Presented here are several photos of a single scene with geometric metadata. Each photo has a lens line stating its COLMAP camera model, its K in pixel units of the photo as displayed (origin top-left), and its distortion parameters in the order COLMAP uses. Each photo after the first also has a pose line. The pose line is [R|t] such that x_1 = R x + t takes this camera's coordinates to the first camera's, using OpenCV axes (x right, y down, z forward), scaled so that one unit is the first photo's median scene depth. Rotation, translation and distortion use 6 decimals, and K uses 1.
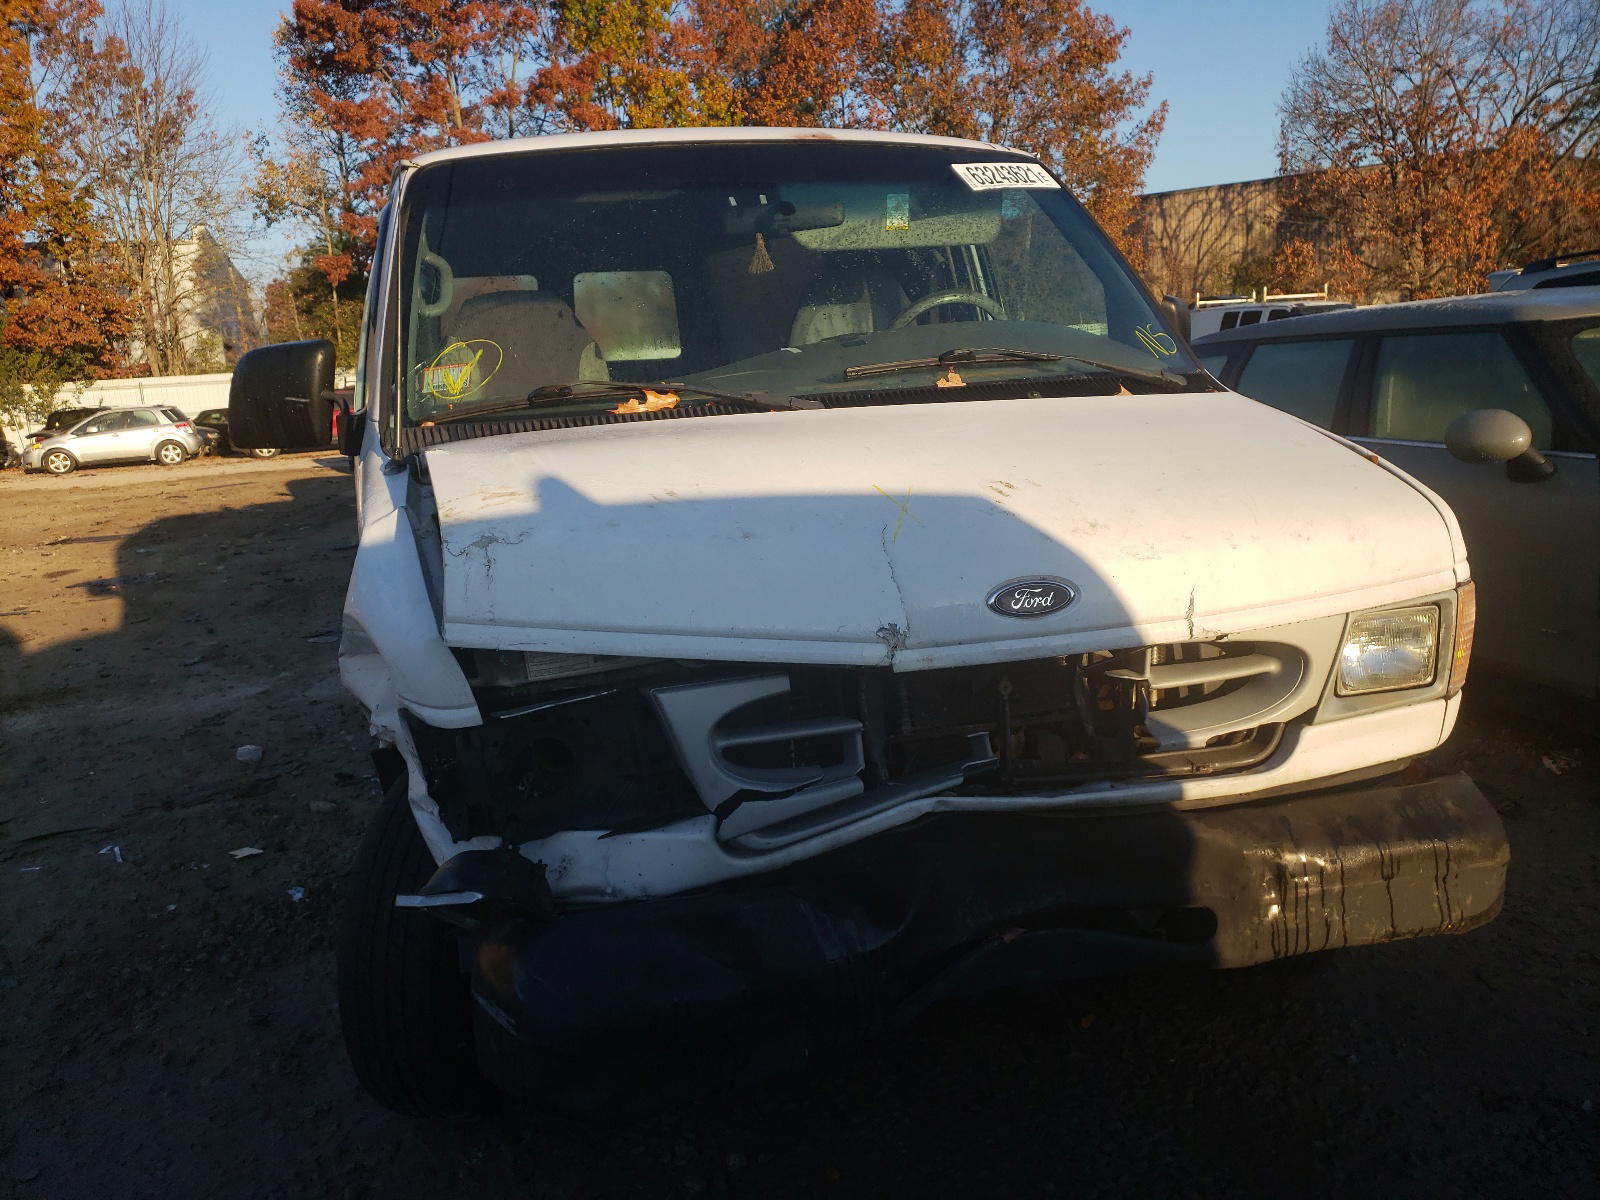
lens RADIAL K [[1260.4, 0, 800.2], [0, 1260.4, 558.7], [0, 0, 1]] dist [0.050328, -0.000548]
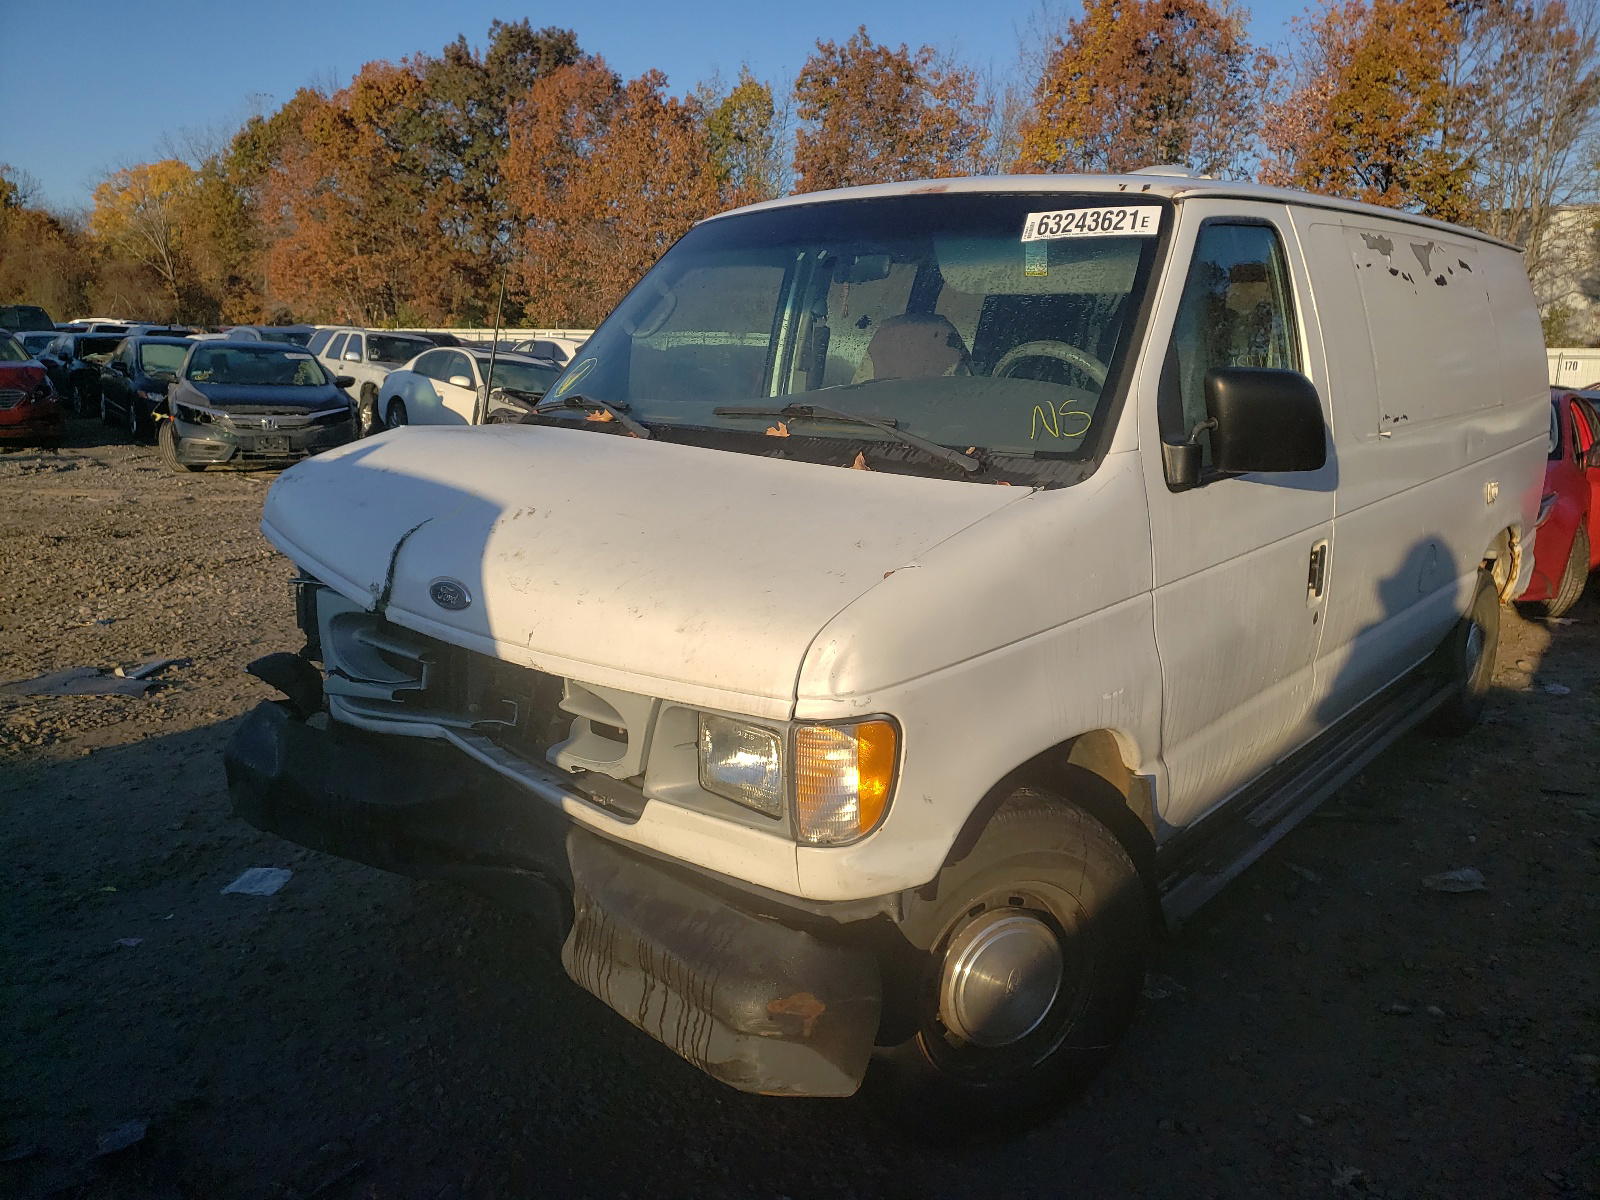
lens RADIAL K [[1219.0, 0, 798.9], [0, 1219.0, 553.9], [0, 0, 1]] dist [0.199269, -0.214190]
pose [[0.533066, 0.212778, -0.818881, 1.100675], [-0.193086, 0.972914, 0.127109, -0.188392], [0.823747, 0.090357, 0.559712, 0.461050]]
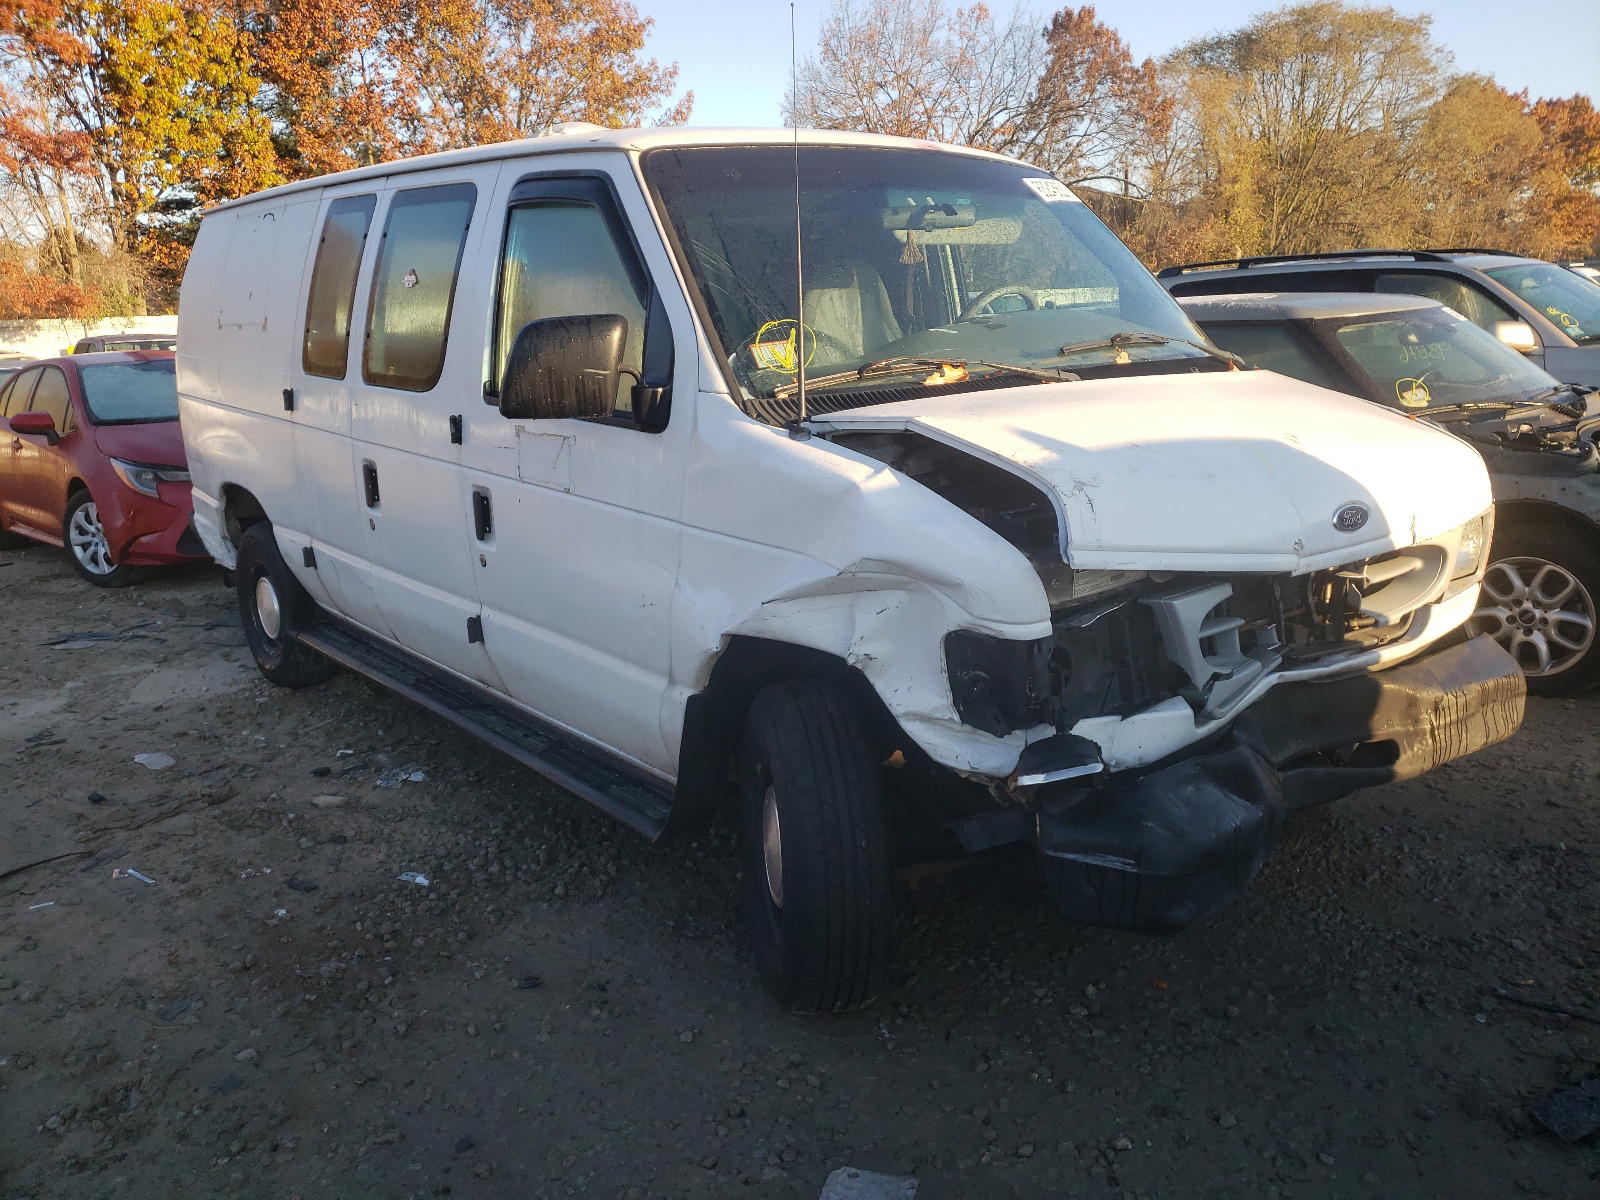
lens RADIAL K [[1274.3, 0, 802.3], [0, 1274.3, 559.5], [0, 0, 1]] dist [-0.013834, 0.082218]
pose [[0.921556, -0.052287, 0.384707, -0.713386], [0.045739, 0.998611, 0.026158, 0.010176], [-0.385541, -0.006509, 0.922668, -0.037393]]
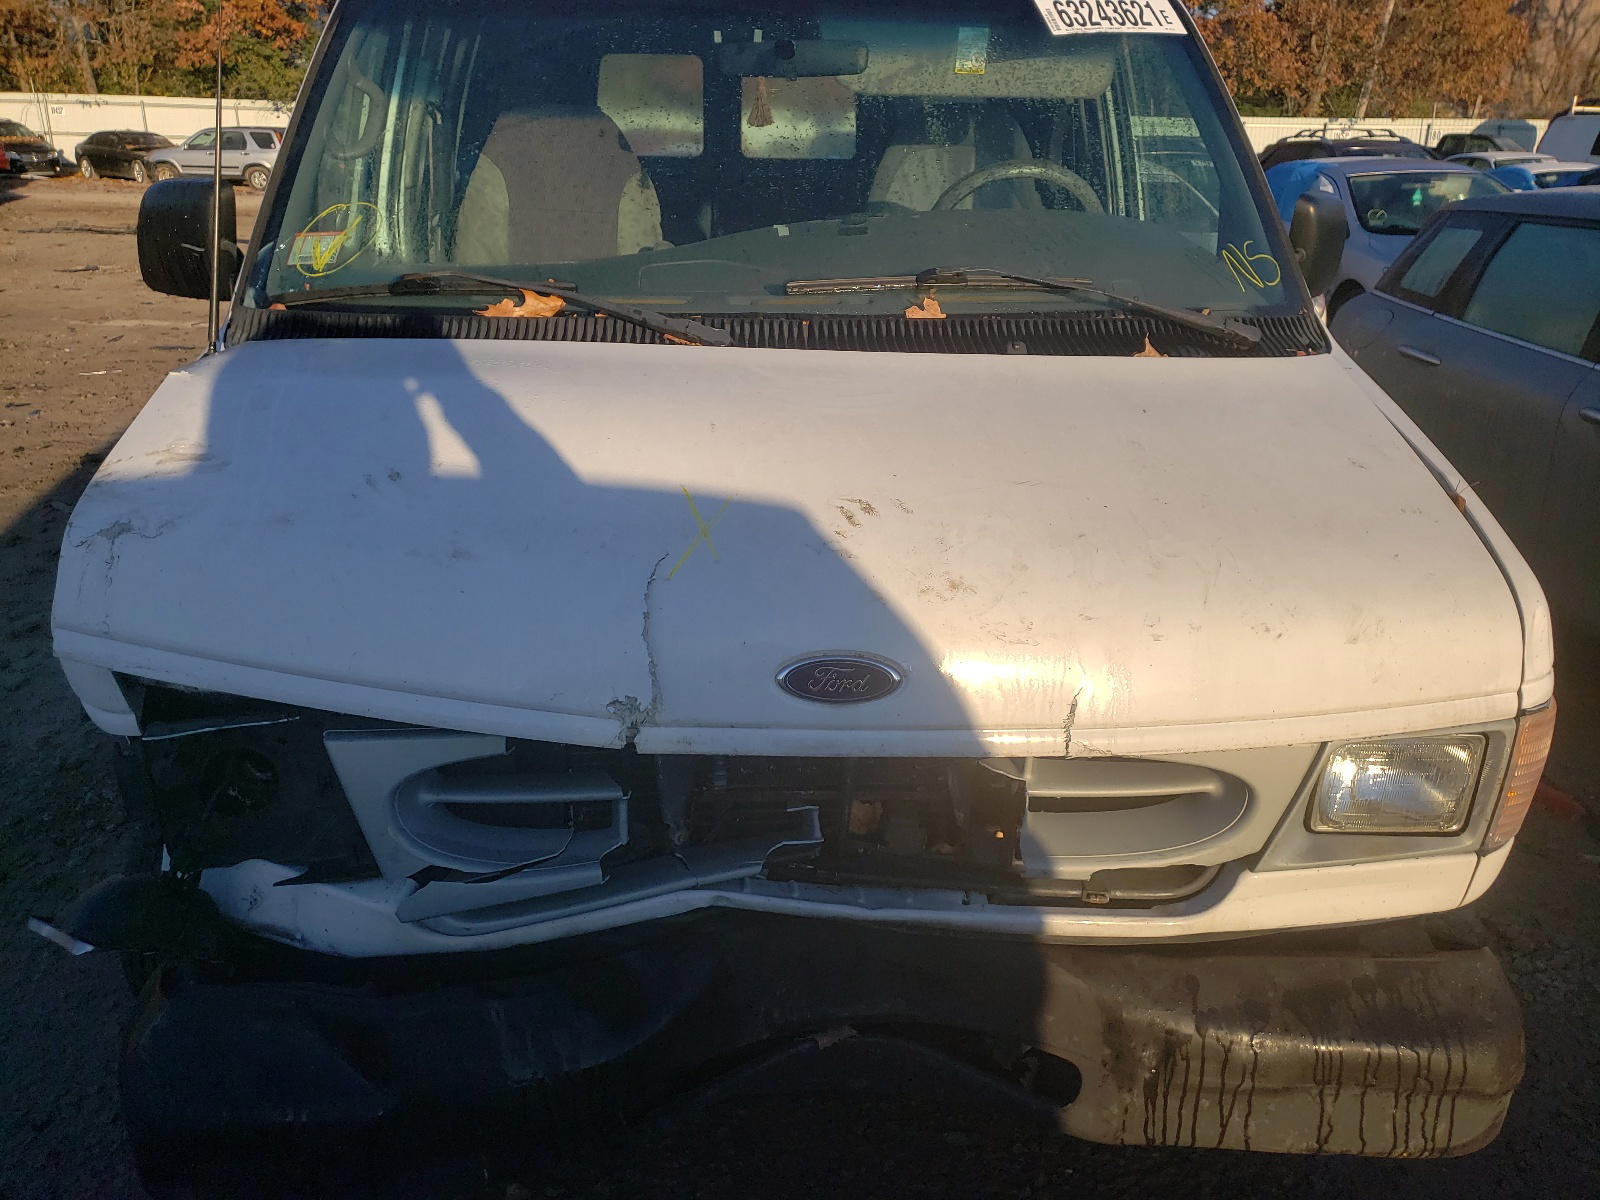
lens RADIAL K [[1260.4, 0, 800.2], [0, 1260.4, 558.7], [0, 0, 1]] dist [0.050328, -0.000548]
pose [[0.970894, 0.142966, -0.192161, 0.232657], [-0.107075, 0.976755, 0.185702, -0.137699], [0.214244, -0.159721, 0.963633, 0.230735]]
